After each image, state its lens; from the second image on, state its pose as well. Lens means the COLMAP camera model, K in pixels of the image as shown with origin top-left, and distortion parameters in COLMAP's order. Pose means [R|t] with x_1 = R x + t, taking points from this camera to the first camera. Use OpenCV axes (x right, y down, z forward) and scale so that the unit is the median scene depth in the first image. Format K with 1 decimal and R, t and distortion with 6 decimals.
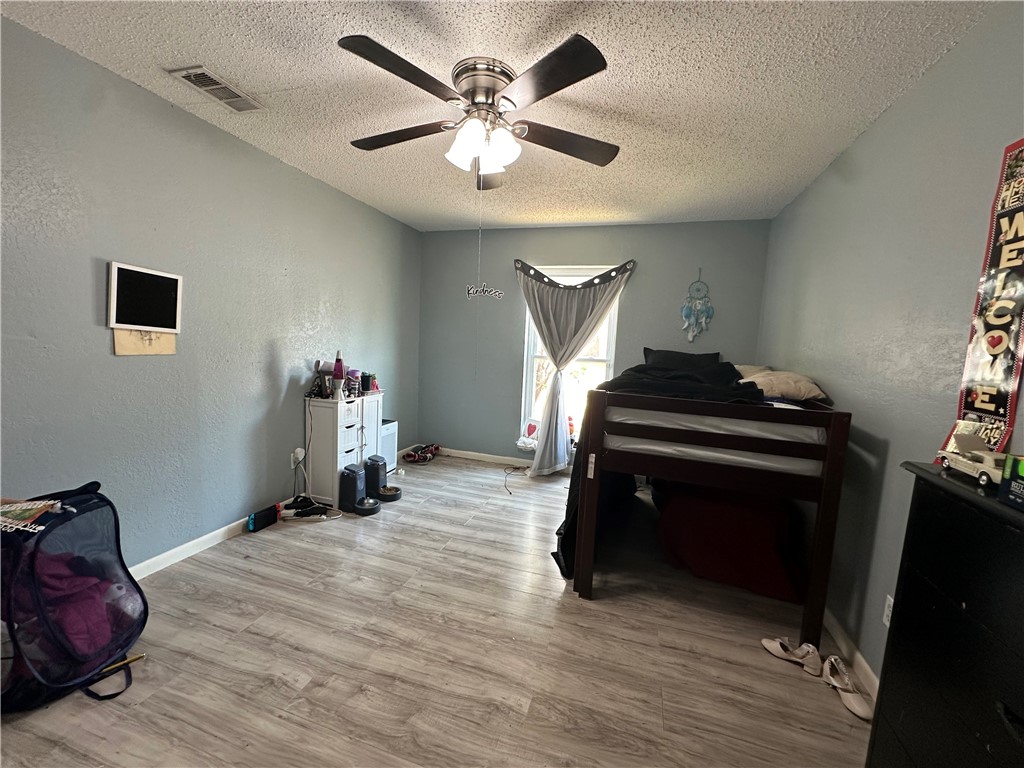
lens RADIAL K [[408.1, 0, 513.8], [0, 408.1, 384.1], [0, 0, 1]] dist [-0.002317, -0.000093]
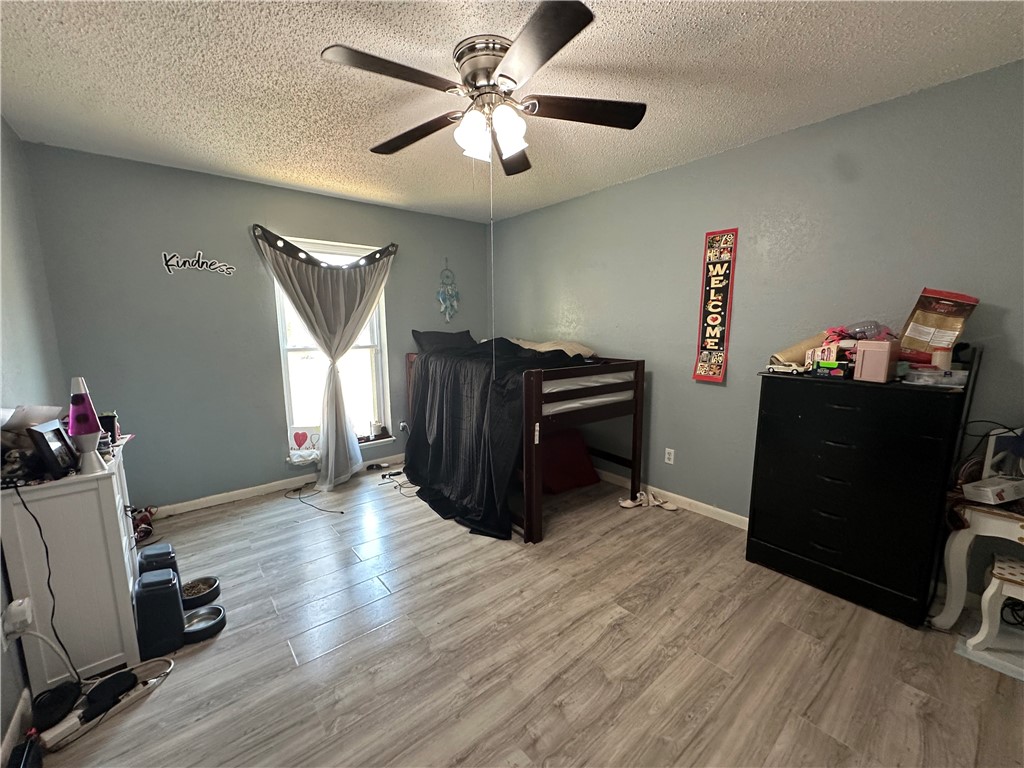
lens RADIAL K [[408.1, 0, 513.8], [0, 408.1, 384.1], [0, 0, 1]] dist [-0.002317, -0.000093]
pose [[0.537300, -0.176137, 0.824793, -0.787752], [0.124712, 0.983791, 0.128850, -0.101899], [-0.834120, 0.033630, 0.550558, 0.381264]]
